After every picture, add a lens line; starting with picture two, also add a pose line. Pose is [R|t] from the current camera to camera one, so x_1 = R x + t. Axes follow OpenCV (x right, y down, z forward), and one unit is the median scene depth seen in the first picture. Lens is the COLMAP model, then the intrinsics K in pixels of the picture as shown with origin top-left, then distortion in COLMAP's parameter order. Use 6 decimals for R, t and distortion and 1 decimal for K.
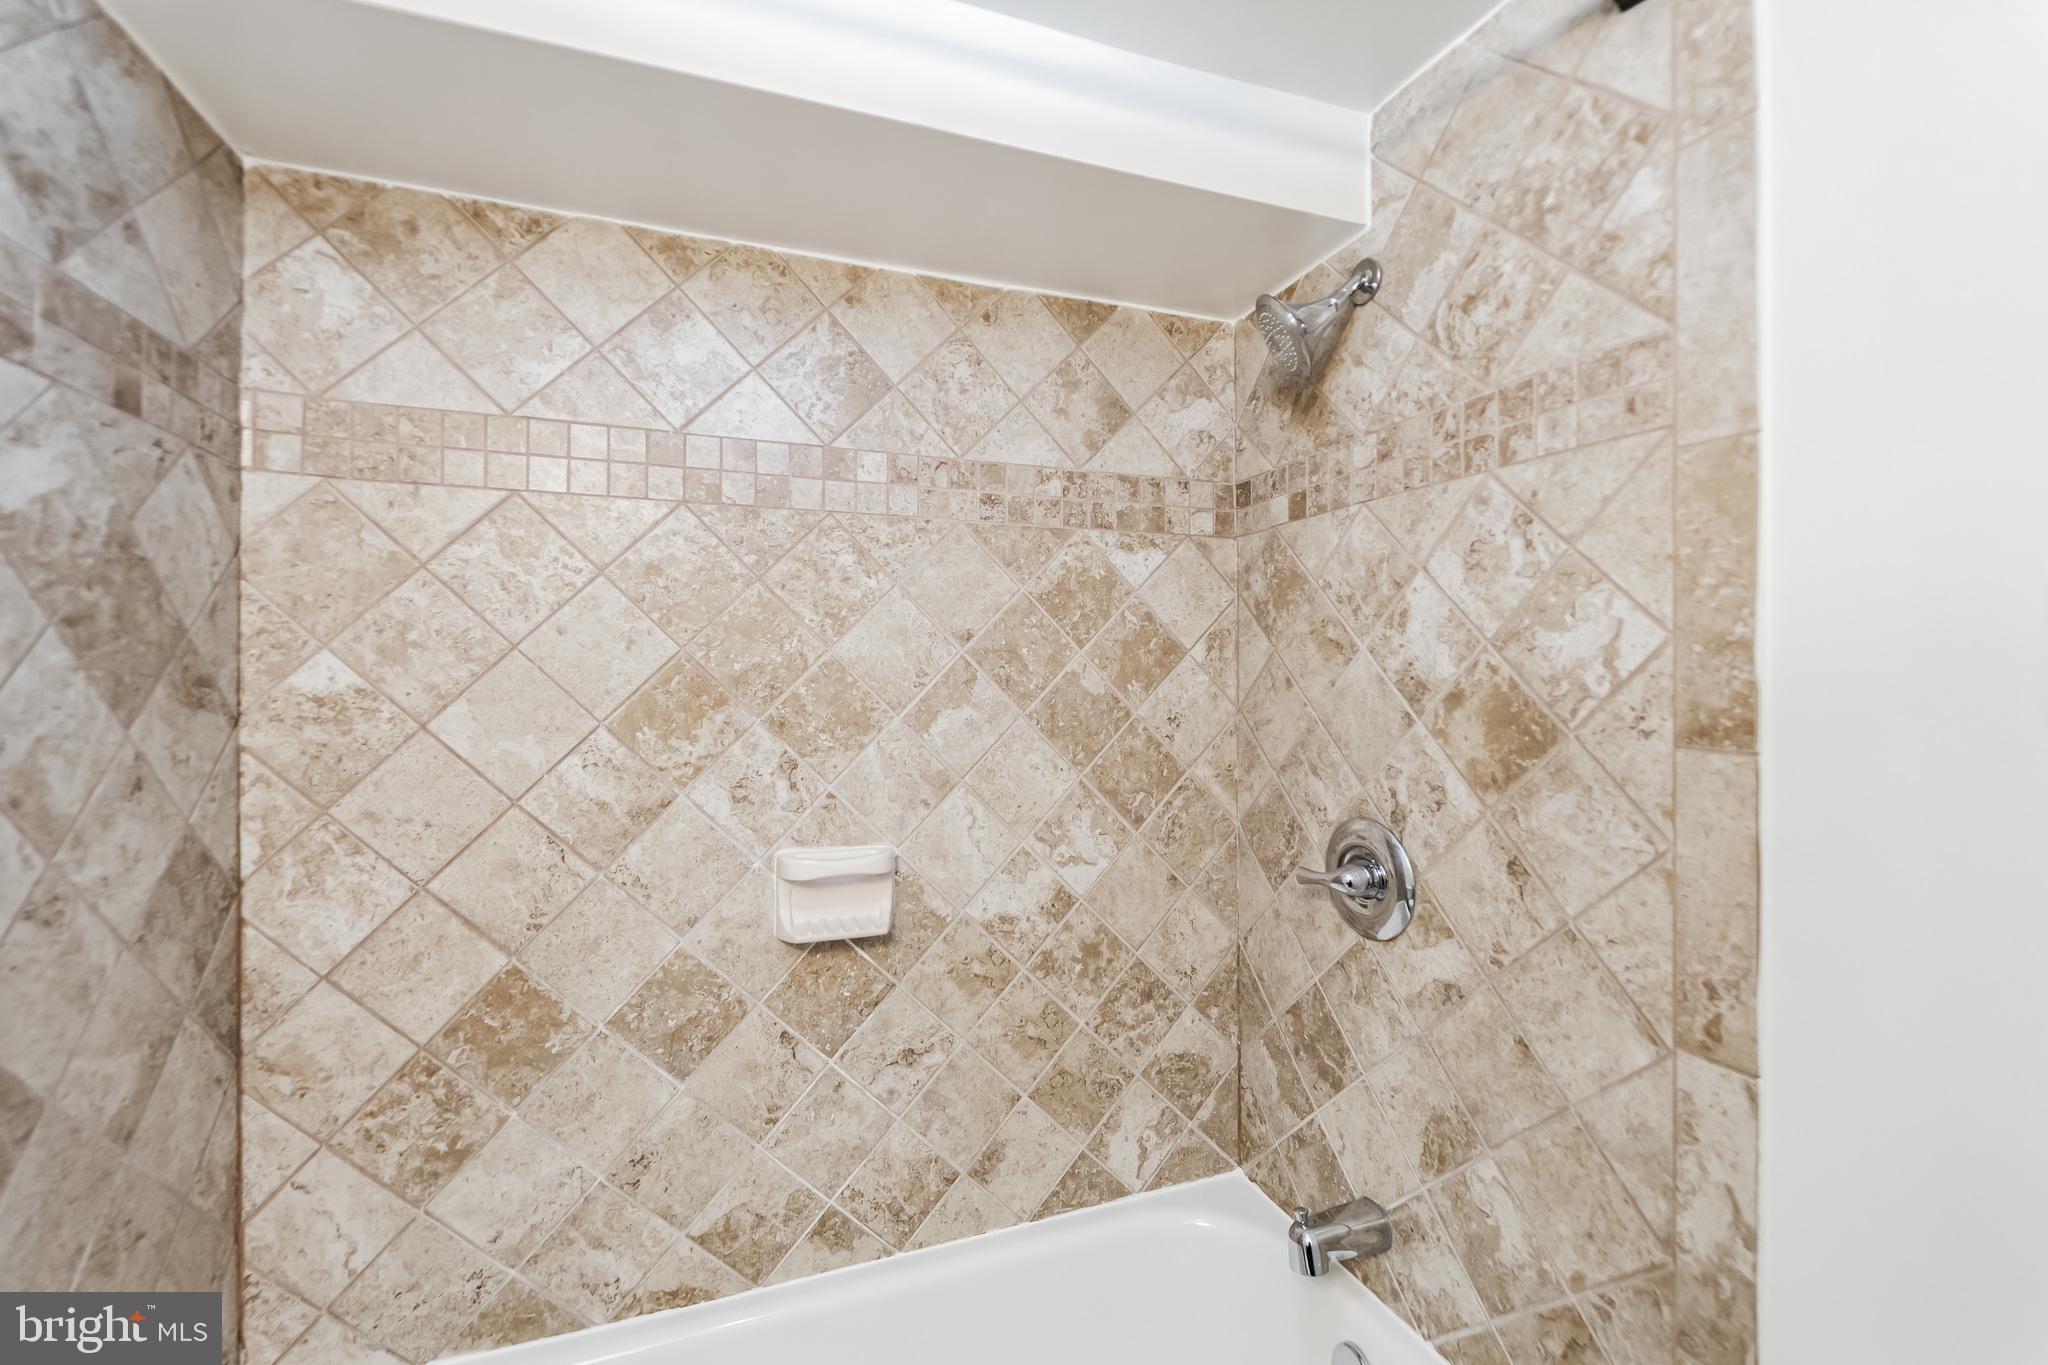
lens RADIAL K [[836.4, 0, 1022.0], [0, 836.4, 676.1], [0, 0, 1]] dist [0.000298, -0.002101]
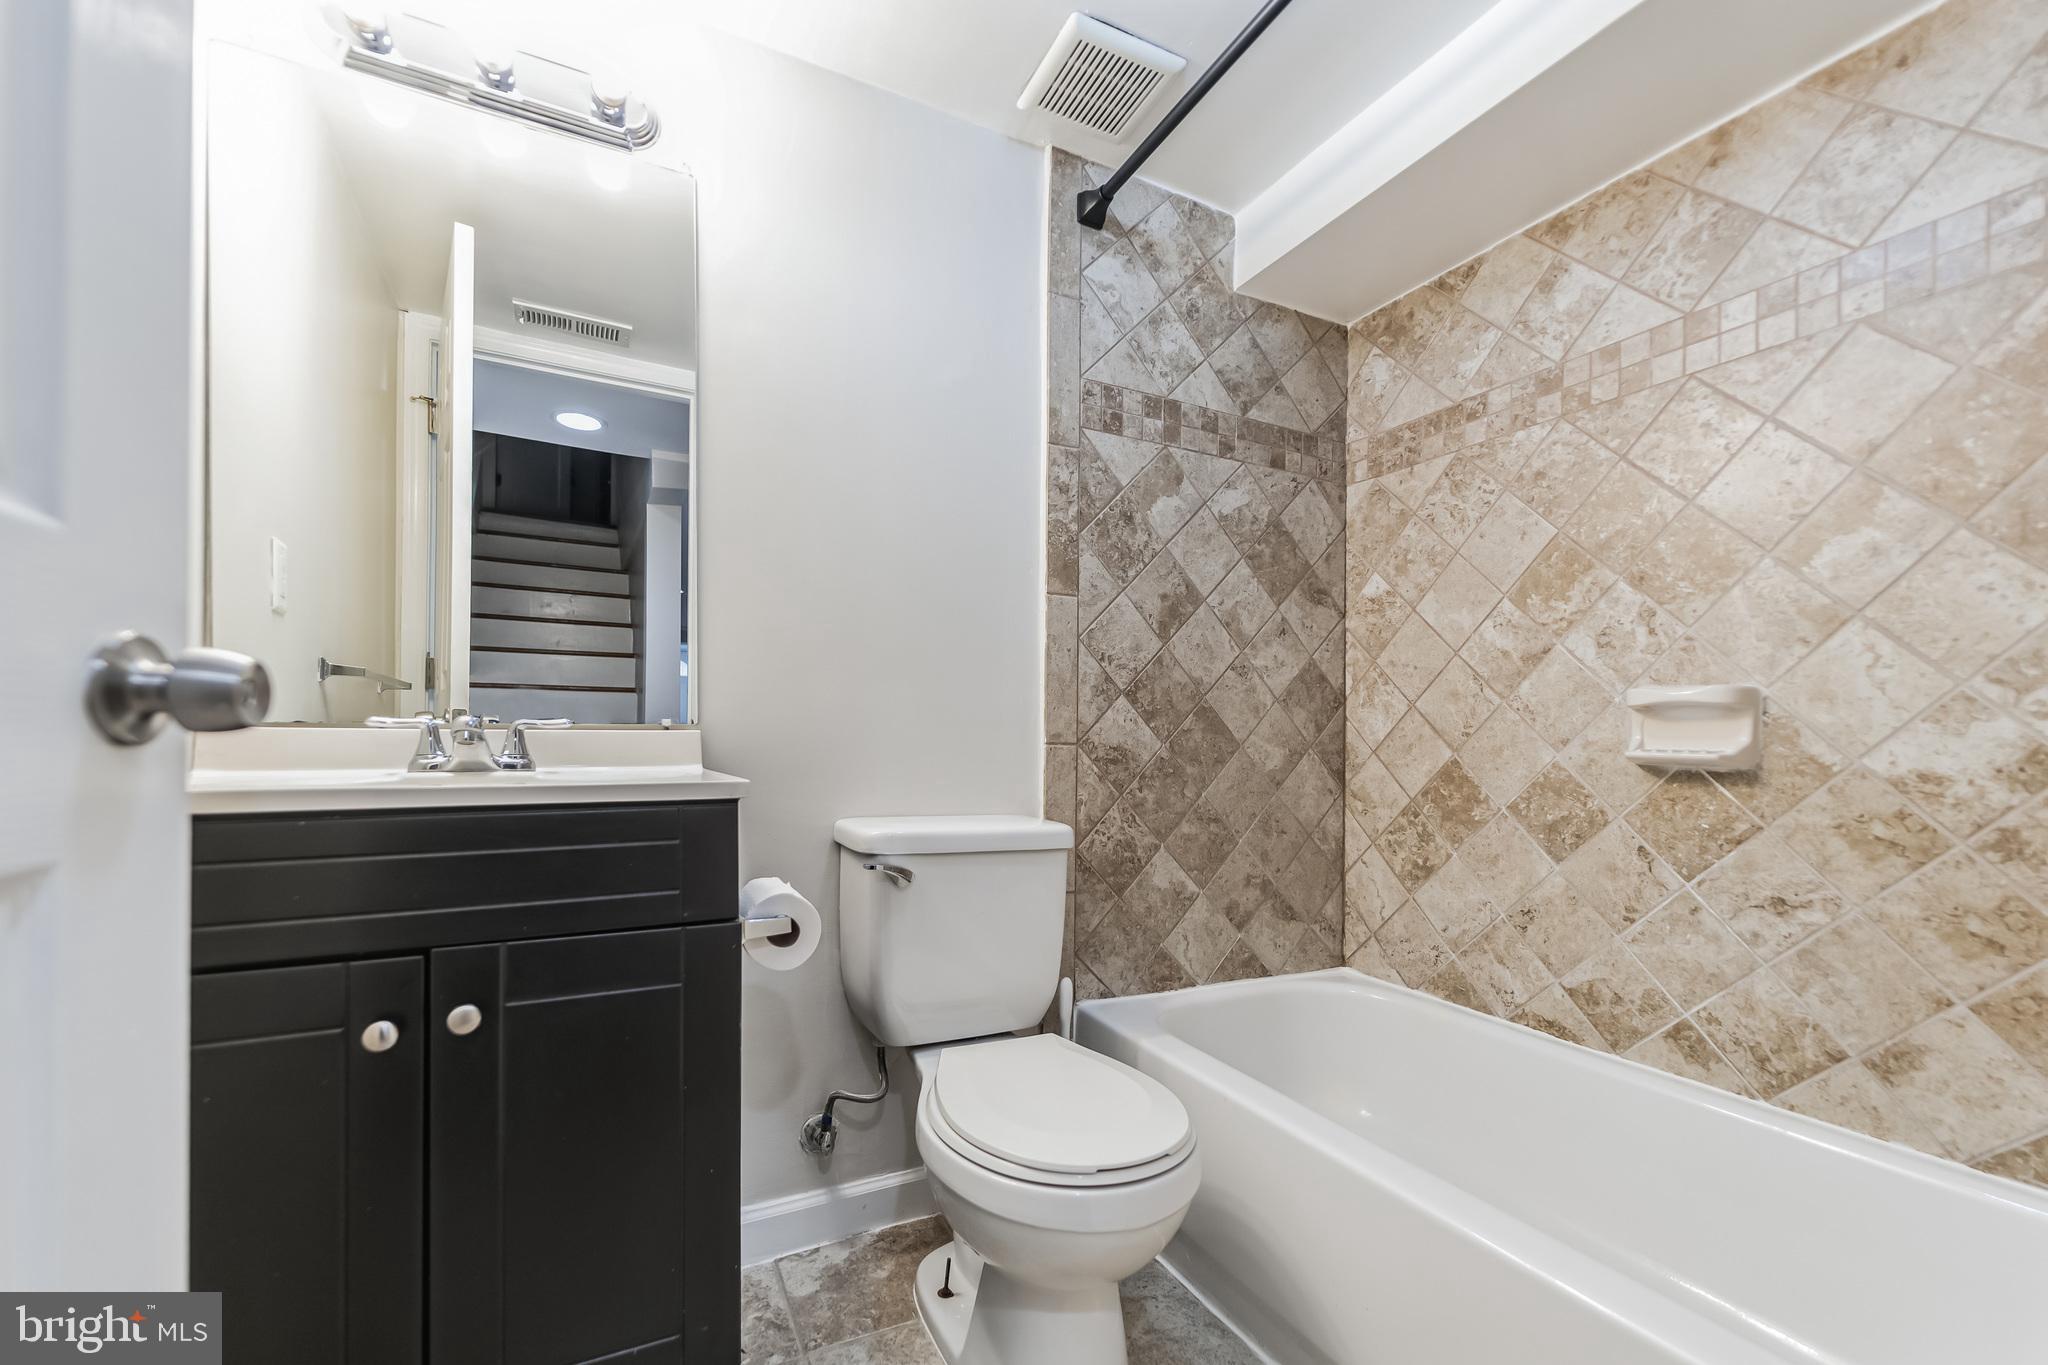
lens RADIAL K [[836.4, 0, 1052.5], [0, 836.4, 753.8], [0, 0, 1]] dist [0.000298, -0.002101]
pose [[0.142033, 0.016550, -0.989723, 0.773220], [-0.004206, 0.999861, 0.016116, 0.296301], [0.989853, 0.001874, 0.142083, 0.034413]]
